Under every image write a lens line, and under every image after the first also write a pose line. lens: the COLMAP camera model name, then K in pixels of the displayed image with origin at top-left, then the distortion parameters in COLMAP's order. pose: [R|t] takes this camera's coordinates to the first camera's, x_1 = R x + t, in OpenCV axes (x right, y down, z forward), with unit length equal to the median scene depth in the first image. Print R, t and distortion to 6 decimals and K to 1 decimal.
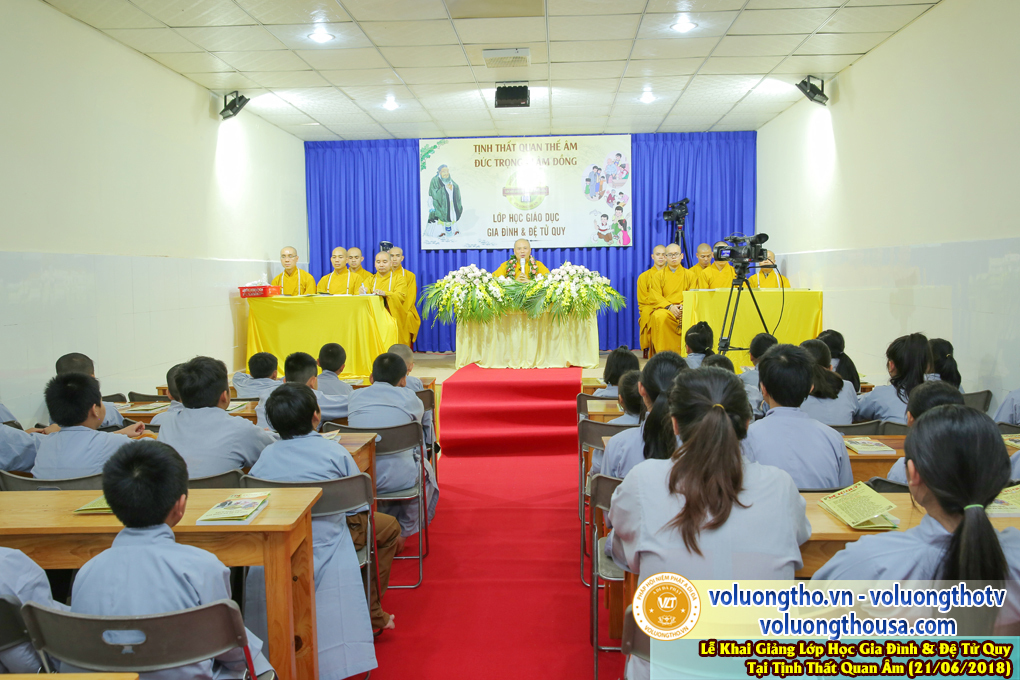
lens RADIAL K [[876.6, 0, 510.0], [0, 876.6, 340.0], [0, 0, 1]] dist [-0.038194, -0.003051]
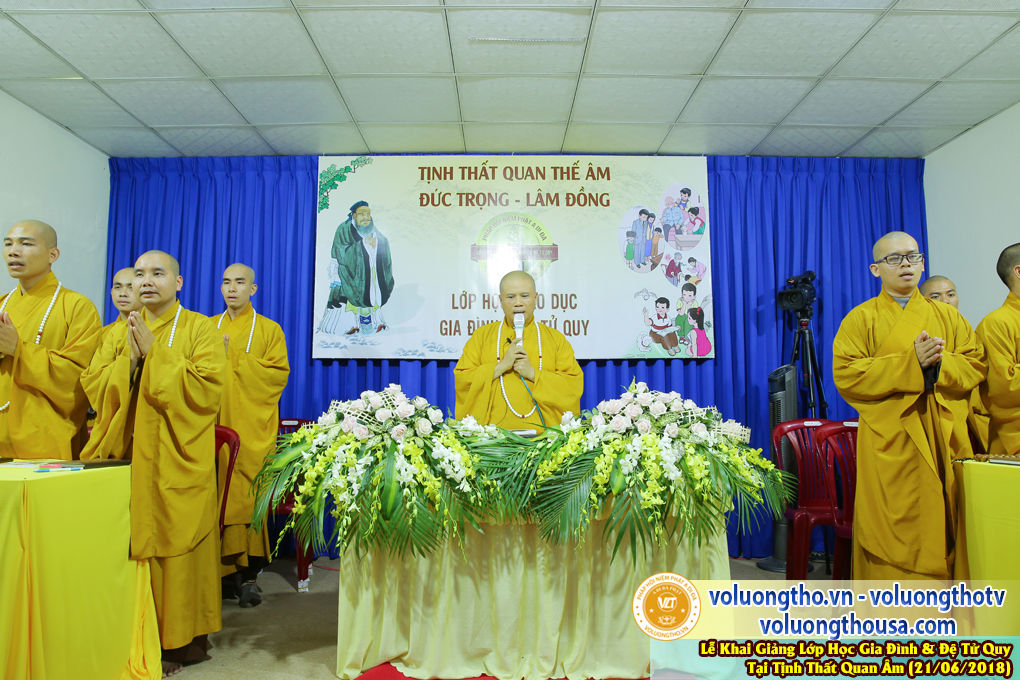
lens RADIAL K [[721.2, 0, 503.9], [0, 721.2, 338.6], [0, 0, 1]] dist [-0.073500, 0.004231]
pose [[0.998662, 0.018575, 0.048255, -0.008583], [-0.010453, 0.986502, -0.163418, -0.047138], [-0.050639, 0.162695, 0.985376, 0.582313]]
